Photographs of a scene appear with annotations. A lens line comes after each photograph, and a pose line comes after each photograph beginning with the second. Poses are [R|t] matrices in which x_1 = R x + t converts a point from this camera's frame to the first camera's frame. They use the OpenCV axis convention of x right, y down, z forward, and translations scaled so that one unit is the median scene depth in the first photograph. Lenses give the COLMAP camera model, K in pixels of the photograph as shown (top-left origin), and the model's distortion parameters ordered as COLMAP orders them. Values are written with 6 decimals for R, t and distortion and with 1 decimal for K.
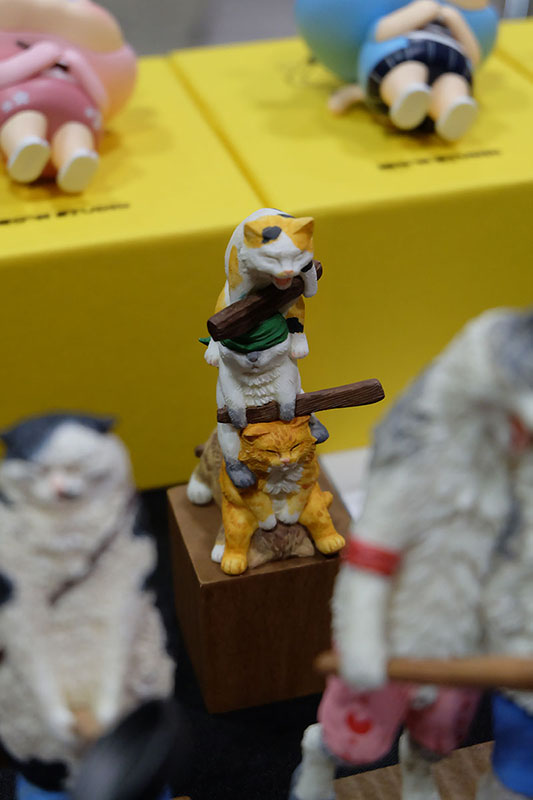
lens RADIAL K [[1316.9, 0, 266.5], [0, 1316.9, 400.0], [0, 0, 1]] dist [-0.014618, -0.057289]
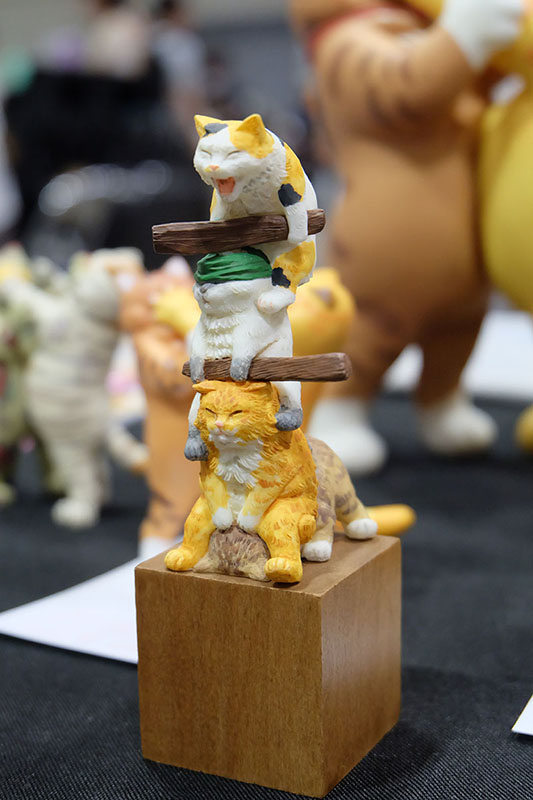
lens RADIAL K [[1316.9, 0, 266.5], [0, 1316.9, 400.0], [0, 0, 1]] dist [-0.014618, -0.057289]
pose [[0.773264, 0.165568, -0.612087, 0.533101], [-0.345860, 0.919199, -0.188291, 0.174276], [0.531455, 0.357295, 0.768047, 0.352937]]
